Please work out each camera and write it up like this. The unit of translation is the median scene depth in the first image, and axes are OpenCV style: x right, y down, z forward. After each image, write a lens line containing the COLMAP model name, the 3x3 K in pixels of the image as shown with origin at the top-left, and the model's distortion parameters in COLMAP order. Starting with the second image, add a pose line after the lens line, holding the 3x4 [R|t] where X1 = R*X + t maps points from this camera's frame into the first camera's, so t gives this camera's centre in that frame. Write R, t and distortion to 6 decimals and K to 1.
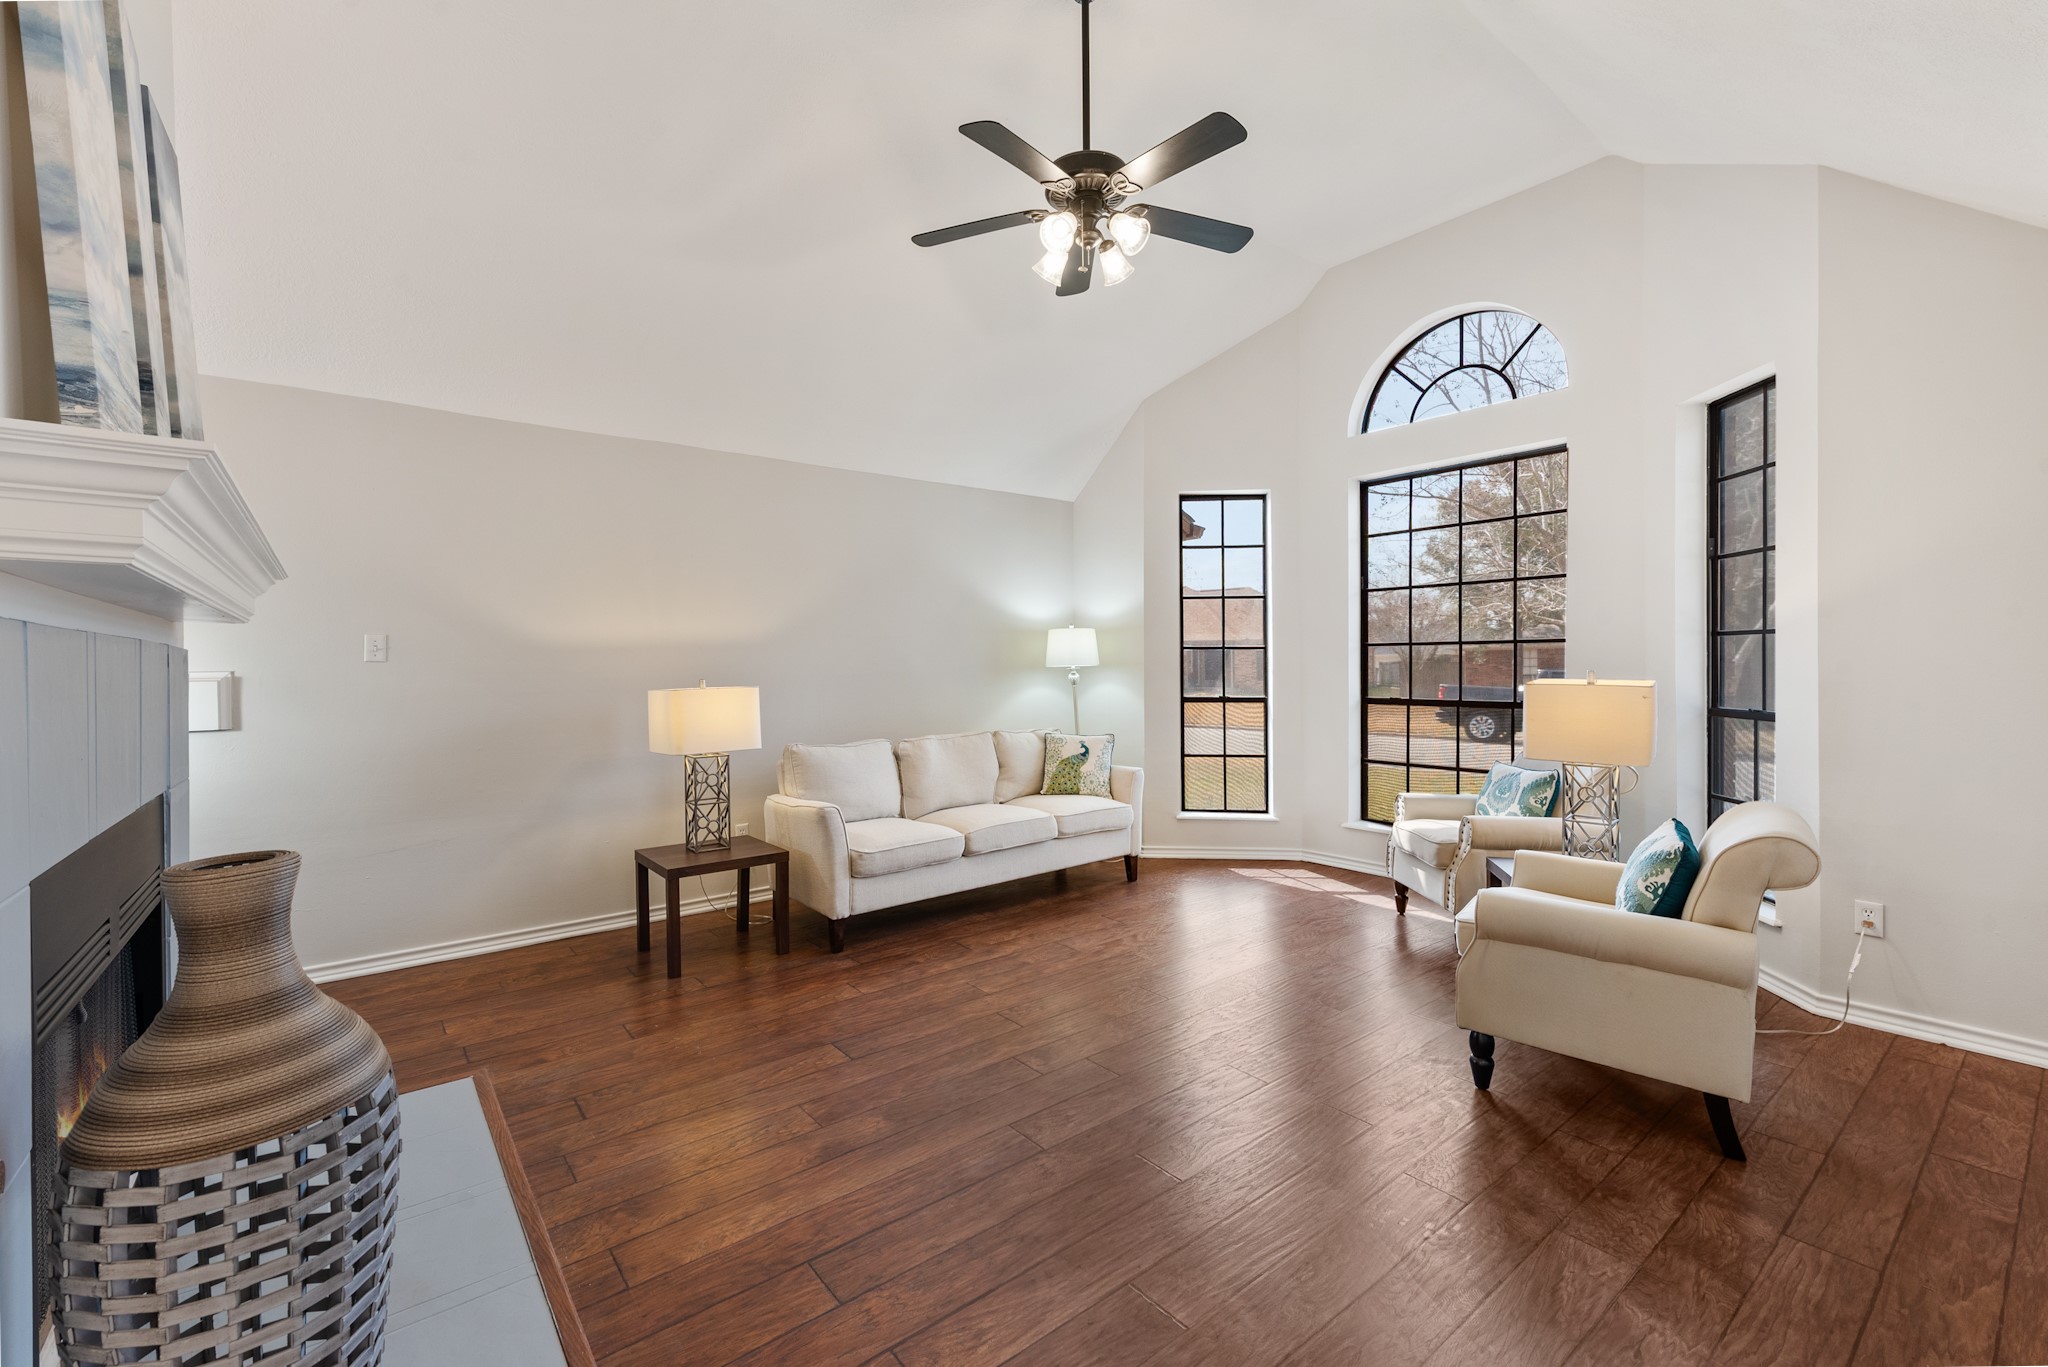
lens RADIAL K [[849.1, 0, 1010.5], [0, 849.1, 685.7], [0, 0, 1]] dist [0.007053, -0.000907]
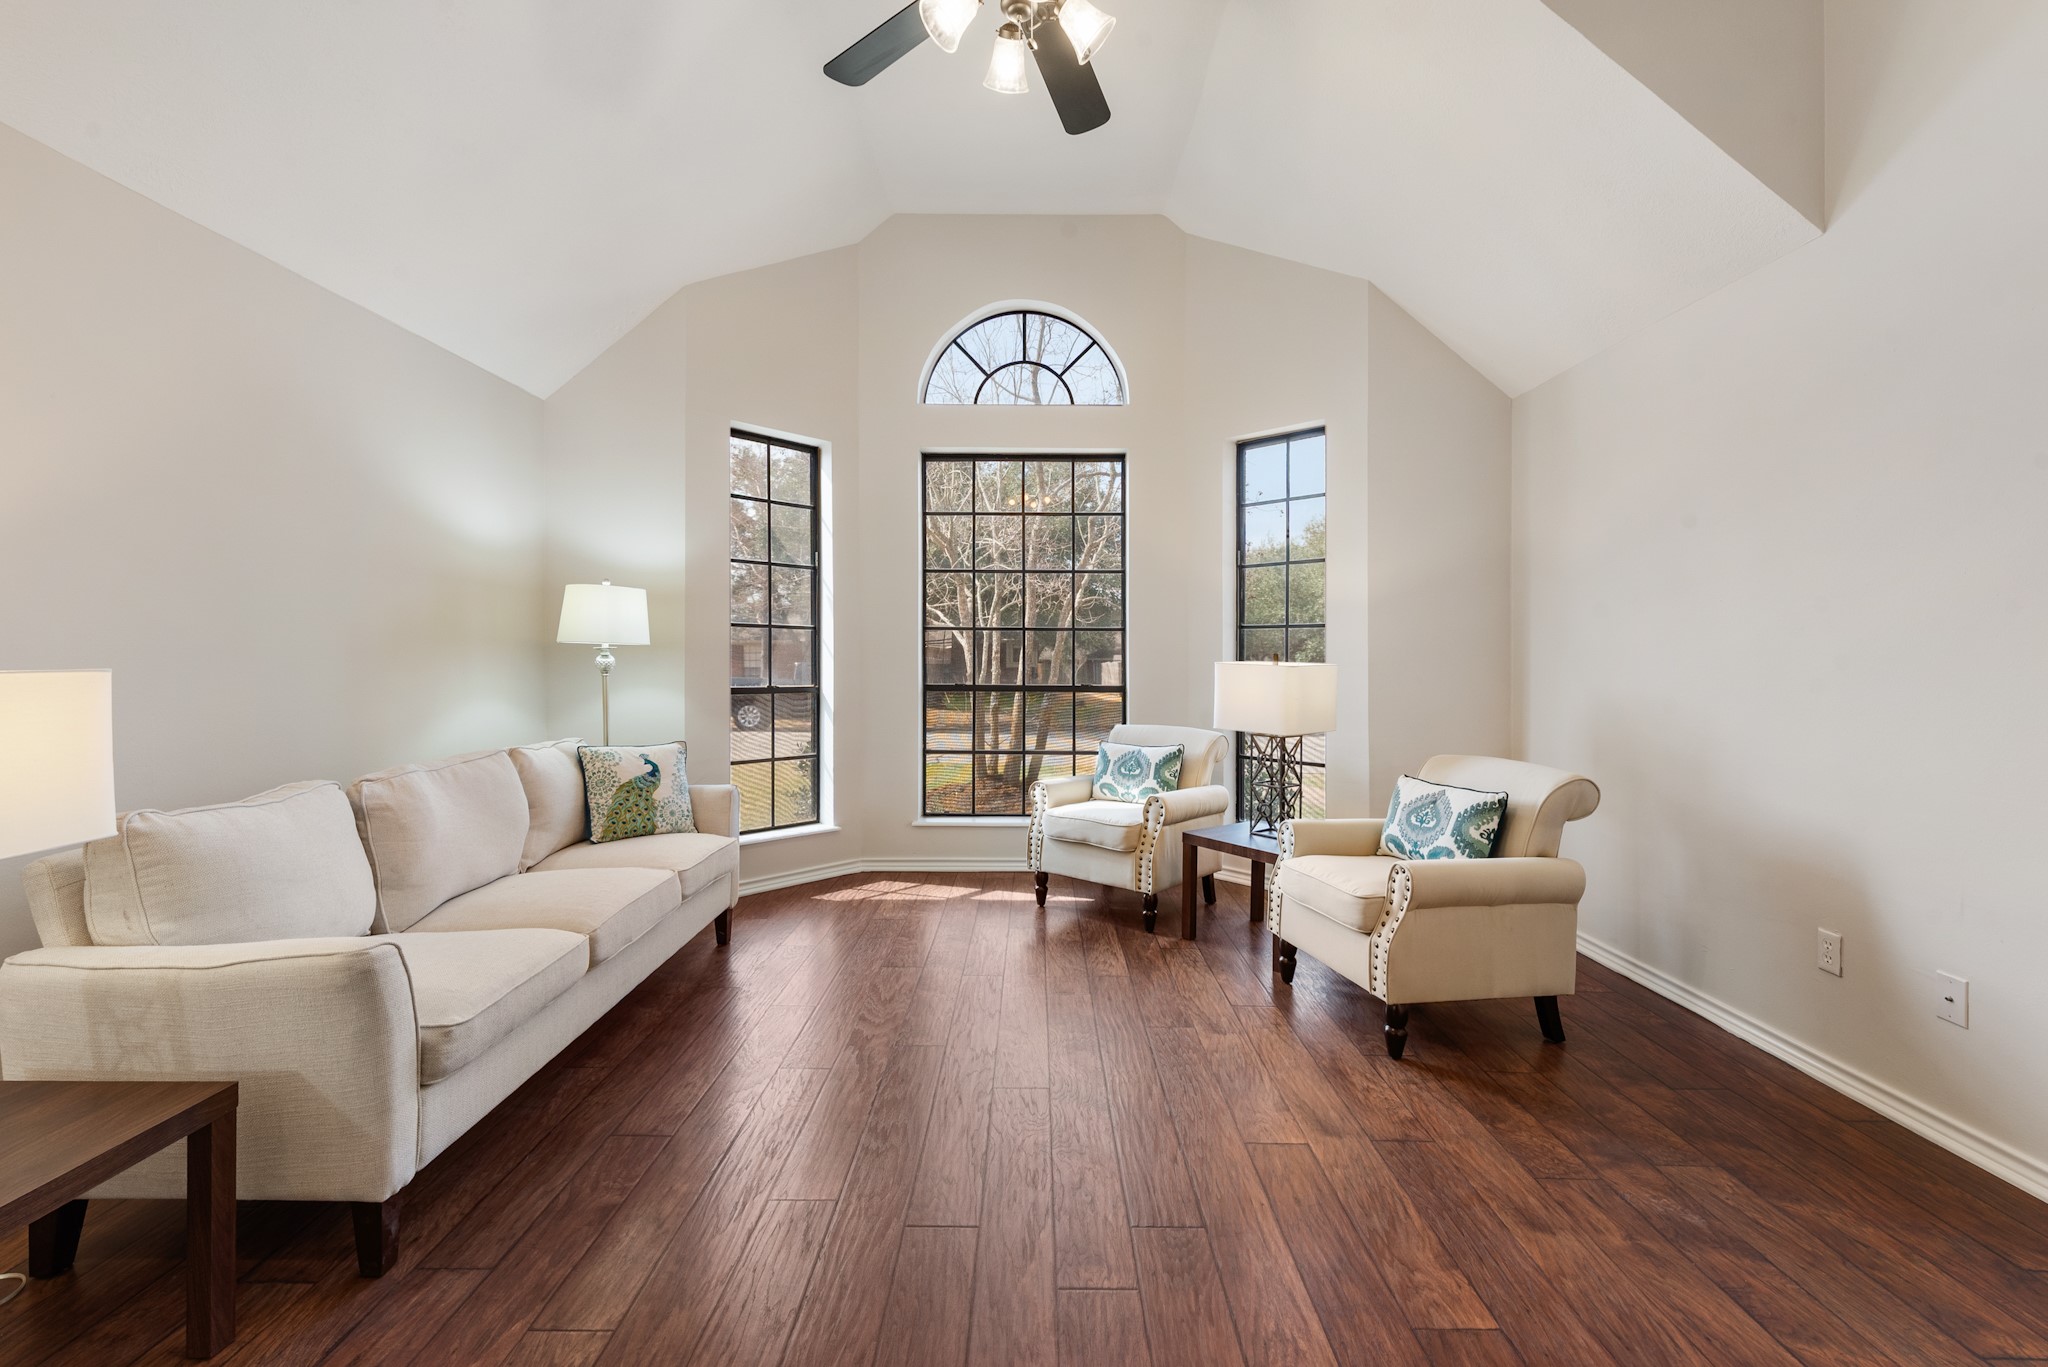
lens RADIAL K [[849.1, 0, 1023.2], [0, 849.1, 664.8], [0, 0, 1]] dist [0.007053, -0.000907]
pose [[0.630159, 0.003037, 0.776461, -0.302253], [0.009967, 0.999878, -0.012000, 0.005839], [-0.776403, 0.015301, 0.630052, 0.404586]]
